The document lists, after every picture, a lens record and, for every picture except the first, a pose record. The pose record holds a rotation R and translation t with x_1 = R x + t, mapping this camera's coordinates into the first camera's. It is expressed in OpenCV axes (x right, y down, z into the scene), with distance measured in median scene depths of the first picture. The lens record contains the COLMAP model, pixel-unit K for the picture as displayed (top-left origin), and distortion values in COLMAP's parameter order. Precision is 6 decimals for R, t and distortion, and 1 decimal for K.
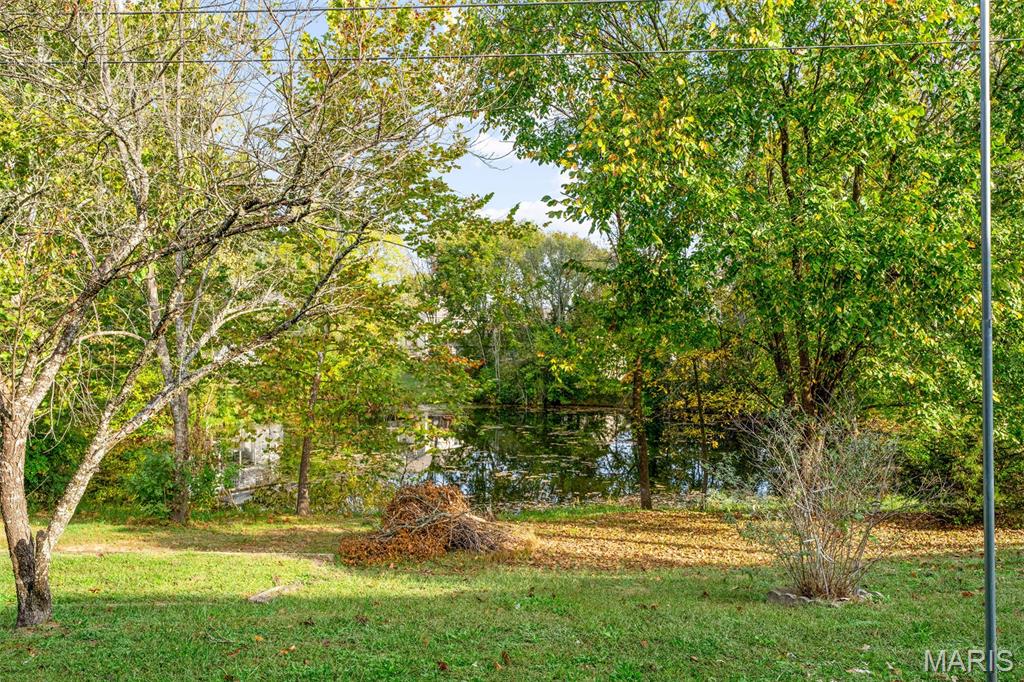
lens RADIAL K [[801.8, 0, 512.4], [0, 801.8, 340.9], [0, 0, 1]] dist [-0.004386, 0.013481]
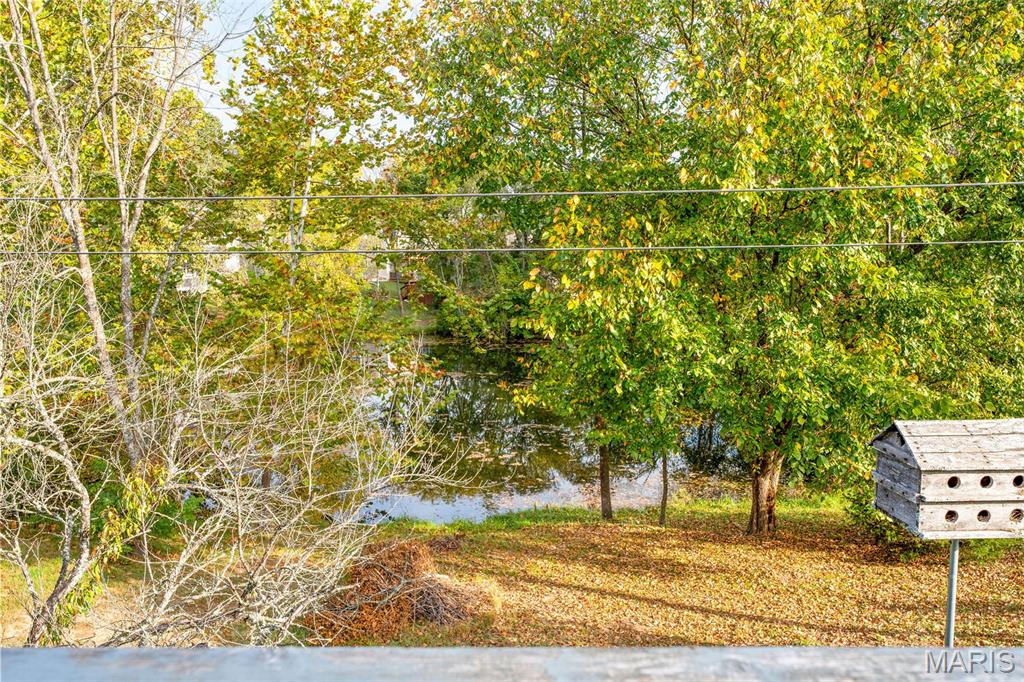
lens RADIAL K [[807.0, 0, 517.8], [0, 807.0, 341.0], [0, 0, 1]] dist [0.006378, 0.004657]
pose [[0.998642, -0.001843, 0.052060, 0.001012], [-0.005033, 0.991287, 0.131625, -0.149817], [-0.051849, -0.131708, 0.989932, 0.015520]]
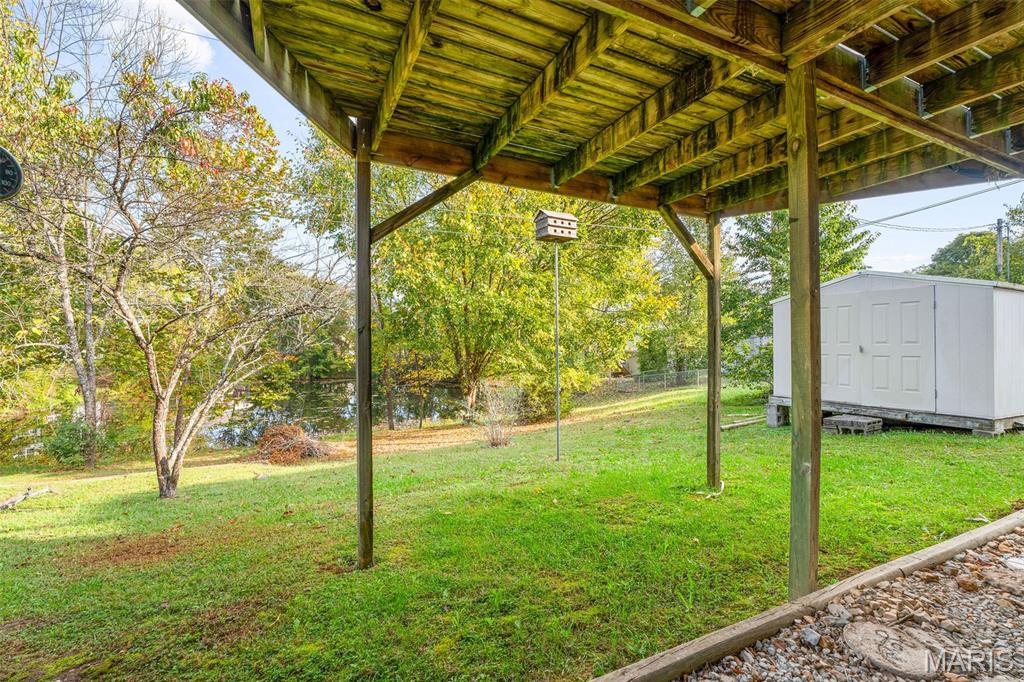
lens RADIAL K [[450.0, 0, 514.1], [0, 450.0, 342.8], [0, 0, 1]] dist [-0.017952, 0.001985]
pose [[0.880110, -0.004235, 0.474750, -0.092256], [-0.000012, 0.999960, 0.008943, -0.015688], [-0.474769, -0.007876, 0.880075, -0.117717]]
